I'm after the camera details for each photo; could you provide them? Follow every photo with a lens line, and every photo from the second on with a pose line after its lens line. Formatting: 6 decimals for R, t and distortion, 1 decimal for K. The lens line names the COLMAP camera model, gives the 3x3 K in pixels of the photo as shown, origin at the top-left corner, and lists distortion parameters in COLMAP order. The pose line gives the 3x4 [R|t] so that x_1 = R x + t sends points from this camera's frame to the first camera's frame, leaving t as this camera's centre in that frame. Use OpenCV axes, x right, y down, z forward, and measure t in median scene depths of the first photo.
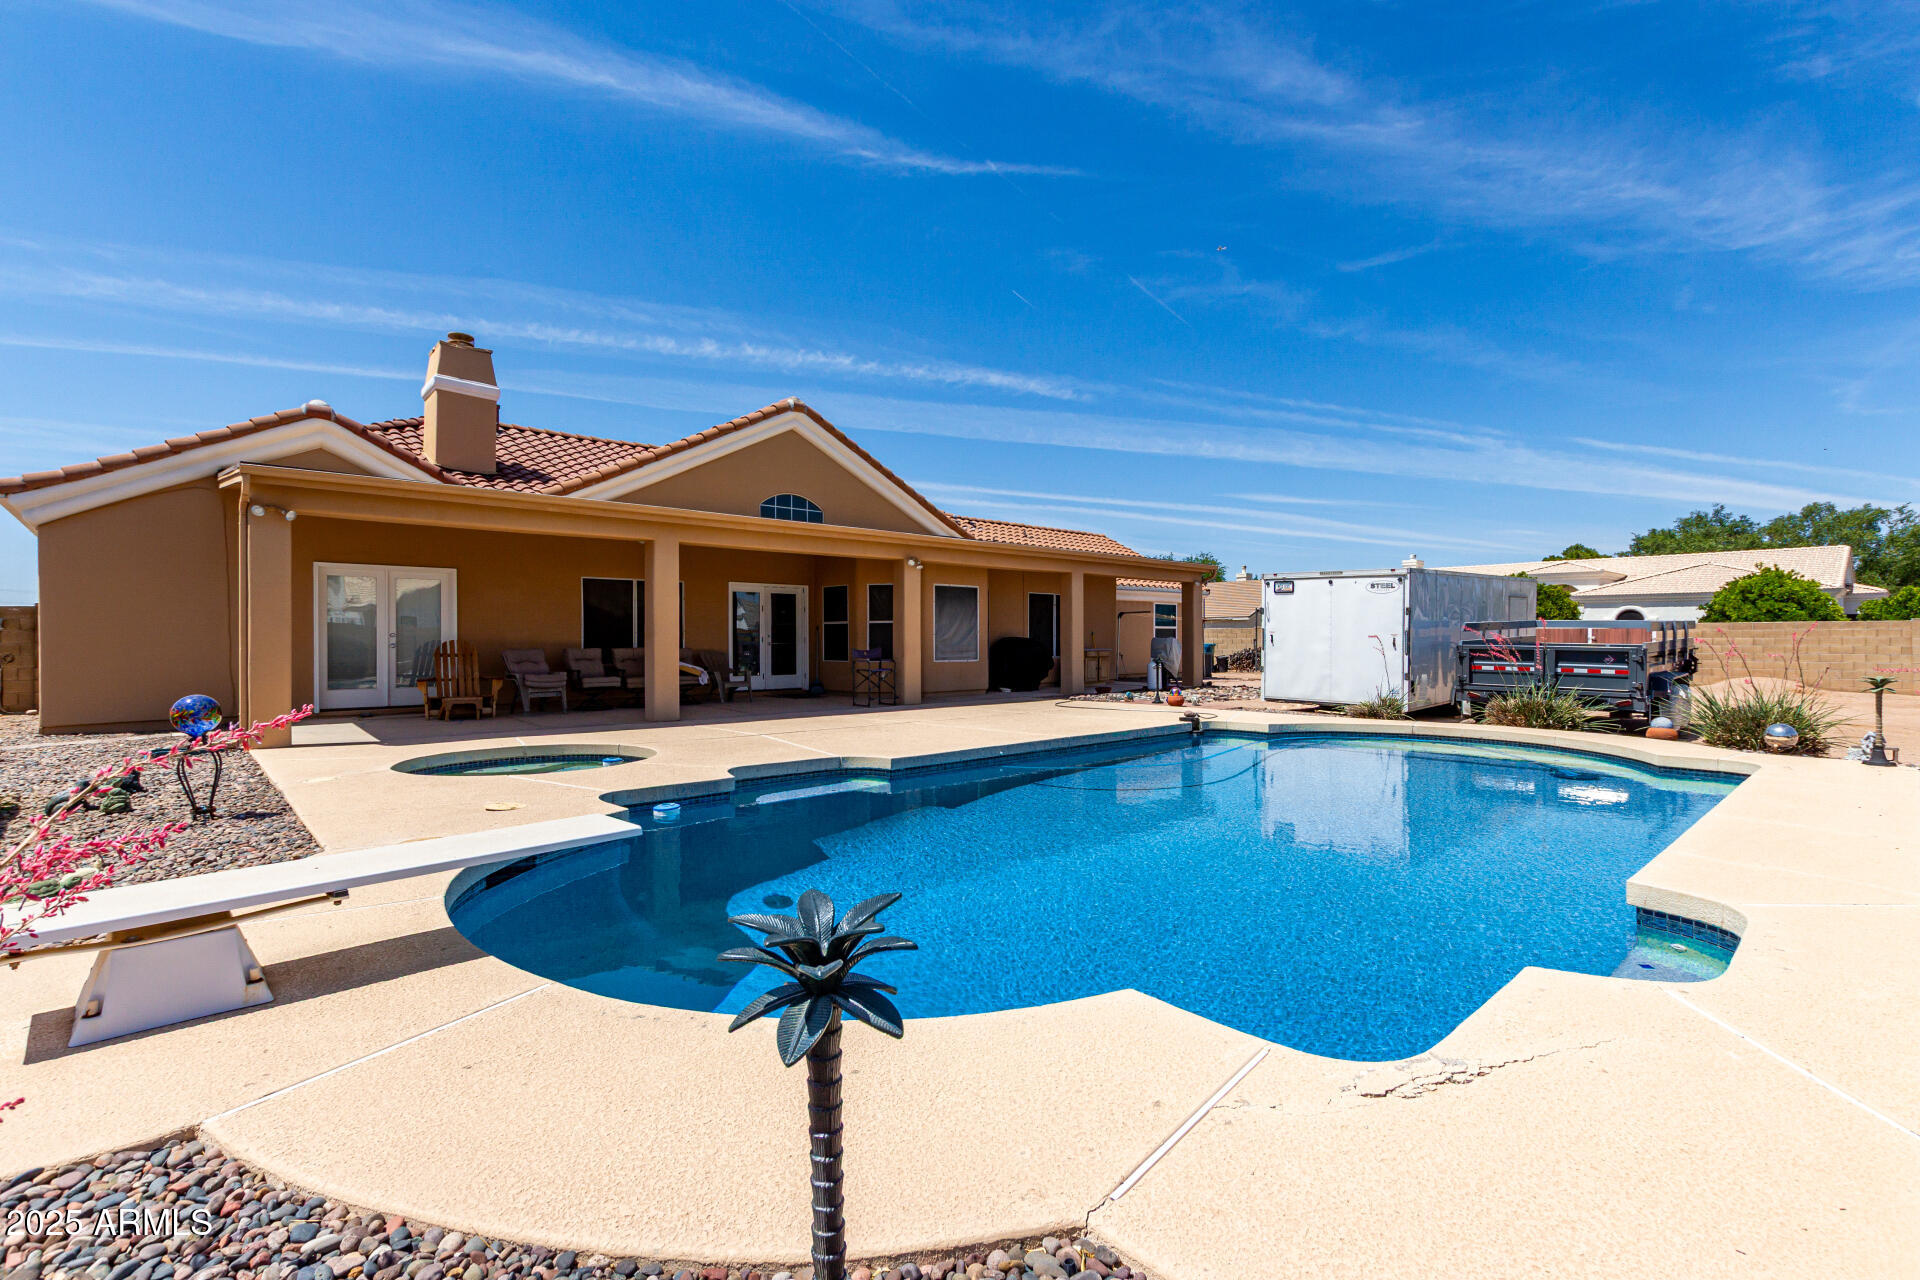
lens RADIAL K [[847.7, 0, 960.0], [0, 847.7, 640.0], [0, 0, 1]] dist [-0.000432, -0.000125]
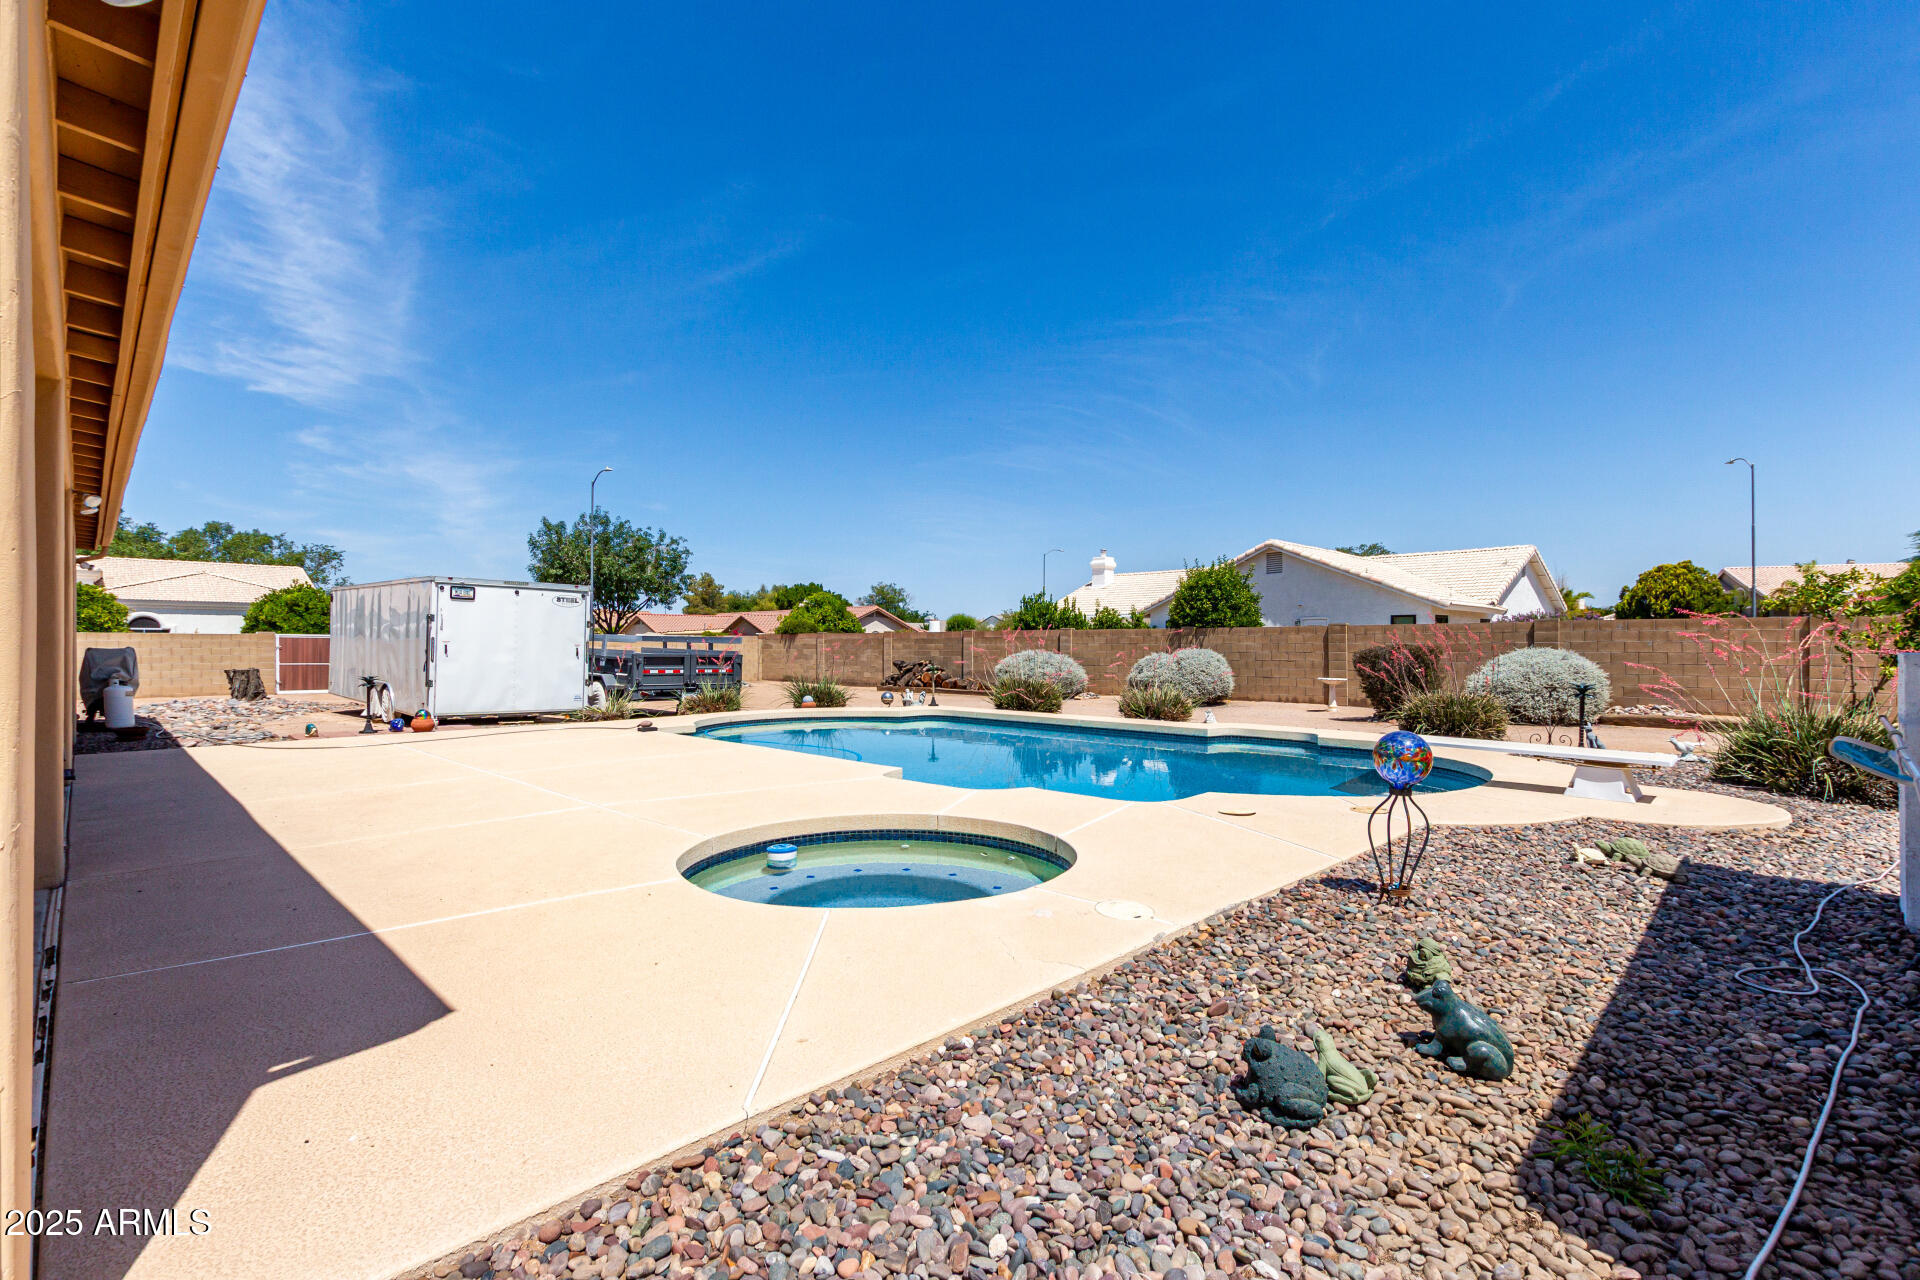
lens RADIAL K [[847.7, 0, 960.0], [0, 847.7, 640.0], [0, 0, 1]] dist [-0.000432, -0.000125]
pose [[-0.050209, 0.005854, 0.998722, -0.862090], [0.003952, 0.999976, -0.005663, -0.006657], [-0.998731, 0.003663, -0.050231, 0.783132]]
